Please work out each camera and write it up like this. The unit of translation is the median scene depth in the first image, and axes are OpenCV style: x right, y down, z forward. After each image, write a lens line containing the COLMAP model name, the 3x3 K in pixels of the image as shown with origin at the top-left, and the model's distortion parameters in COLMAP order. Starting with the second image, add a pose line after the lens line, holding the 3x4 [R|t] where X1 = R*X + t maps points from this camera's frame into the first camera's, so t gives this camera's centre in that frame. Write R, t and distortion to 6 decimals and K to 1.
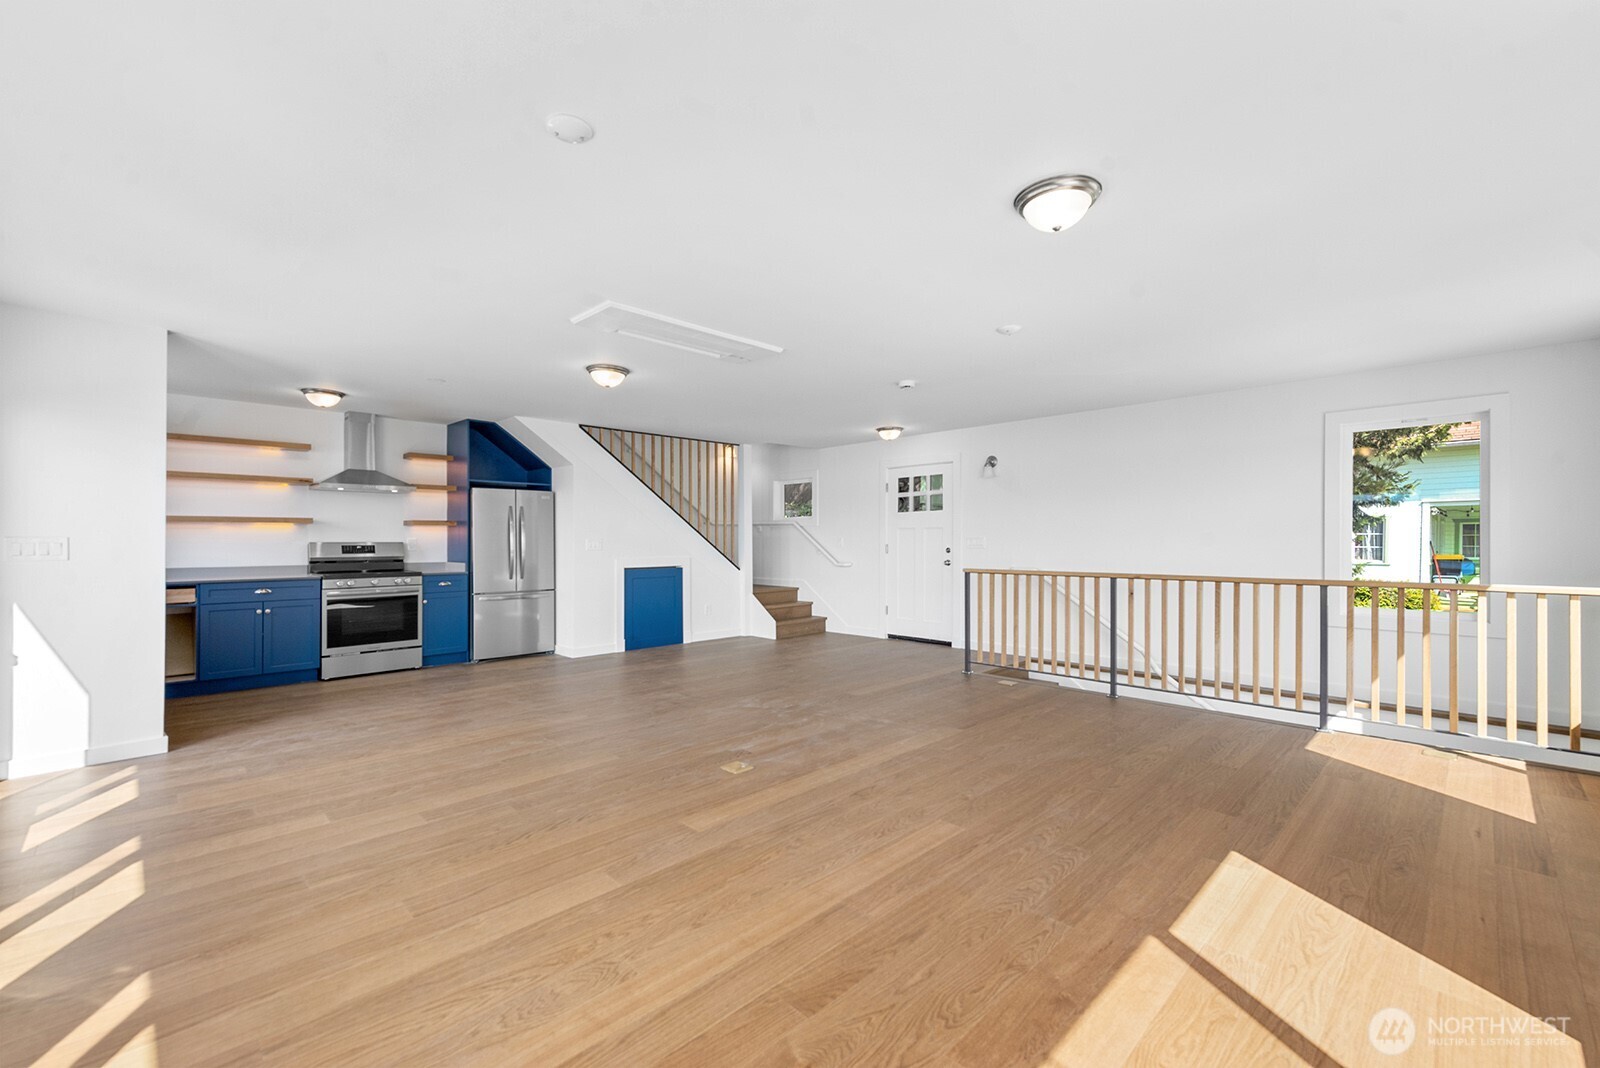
lens RADIAL K [[652.2, 0, 794.9], [0, 652.2, 536.2], [0, 0, 1]] dist [0.007024, -0.000159]
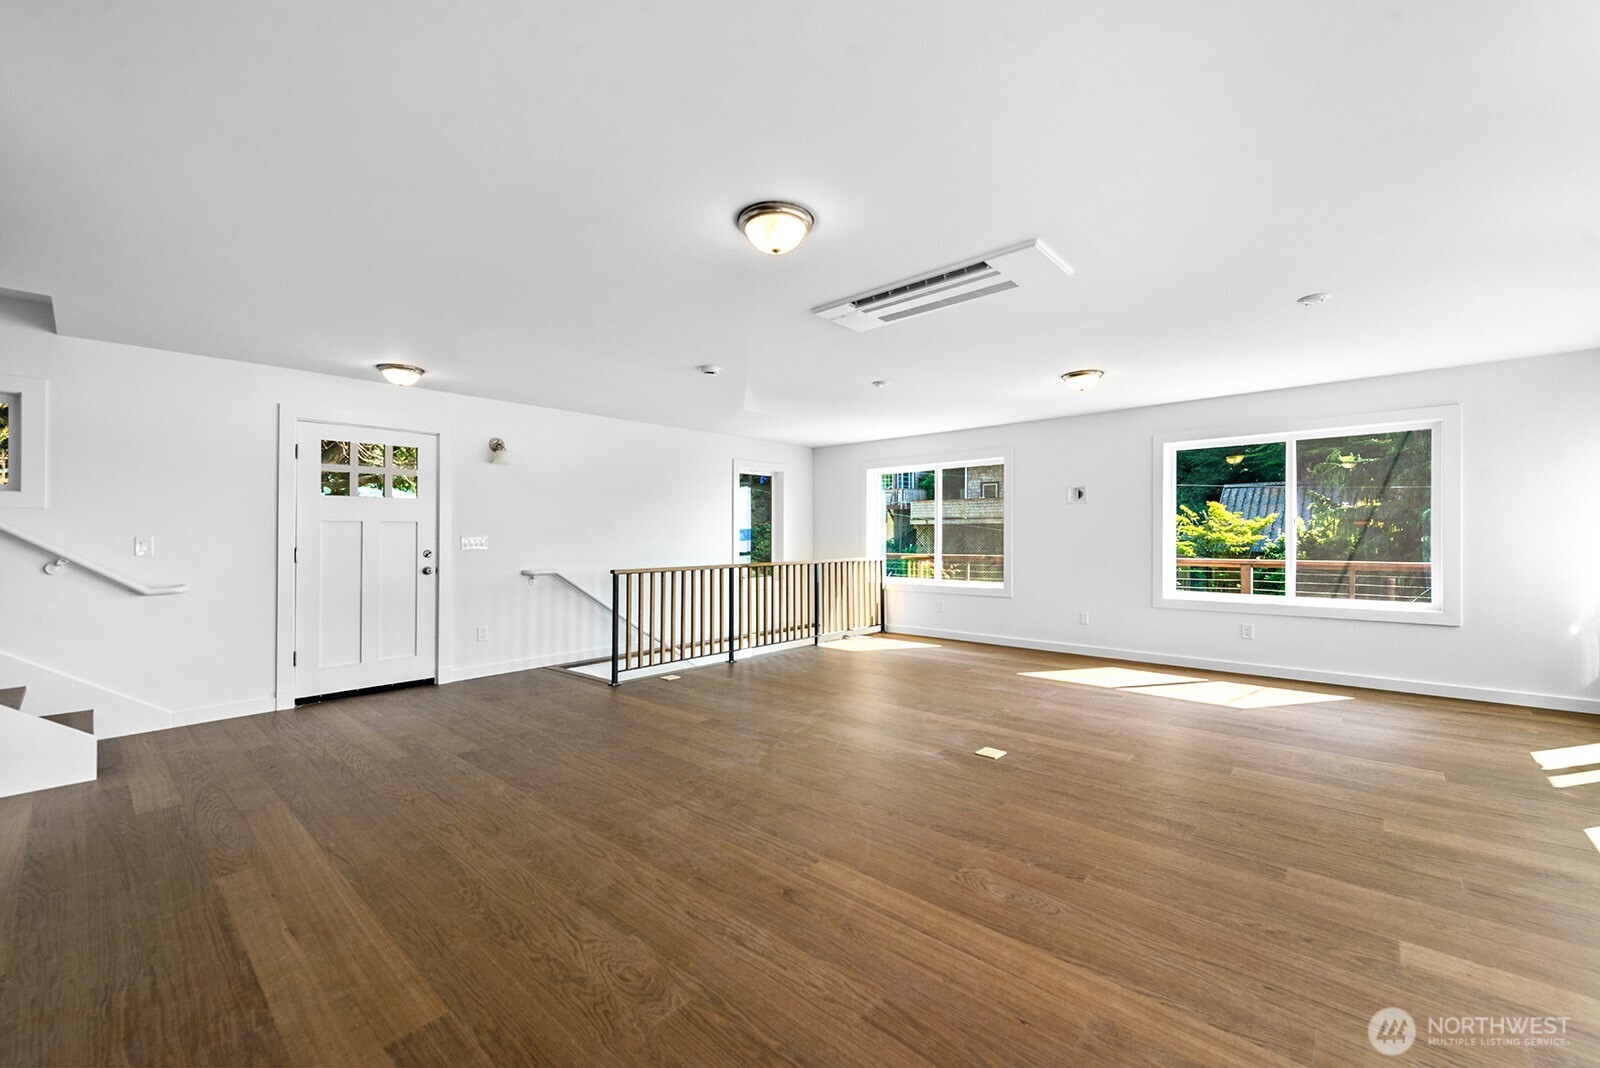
lens RADIAL K [[652.2, 0, 794.9], [0, 652.2, 533.9], [0, 0, 1]] dist [0.007024, -0.000159]
pose [[-0.049404, 0.002636, 0.998775, -0.672137], [0.000922, 0.999996, -0.002593, 0.002890], [-0.998778, 0.000793, -0.049406, 0.819188]]
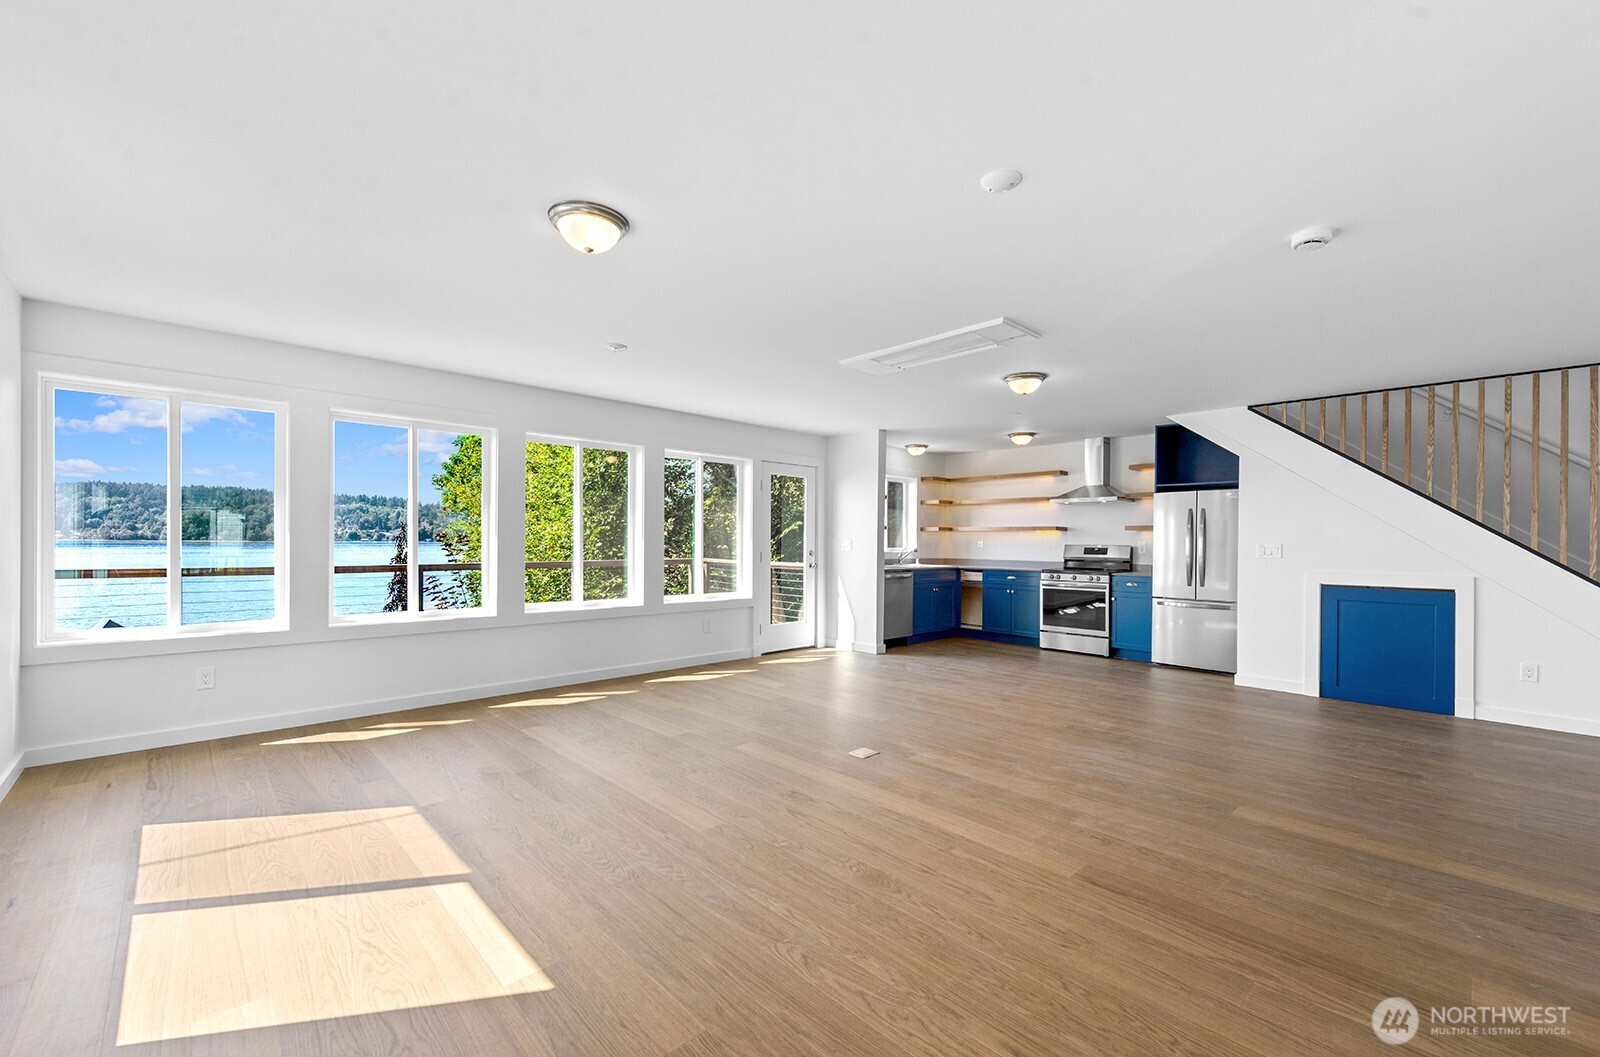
lens RADIAL K [[652.2, 0, 836.7], [0, 652.2, 539.4], [0, 0, 1]] dist [0.007024, -0.000159]
pose [[0.024590, 0.001829, -0.999696, 0.595232], [-0.004379, 0.999989, 0.001722, -0.001376], [0.999688, 0.004335, 0.024598, 0.555505]]
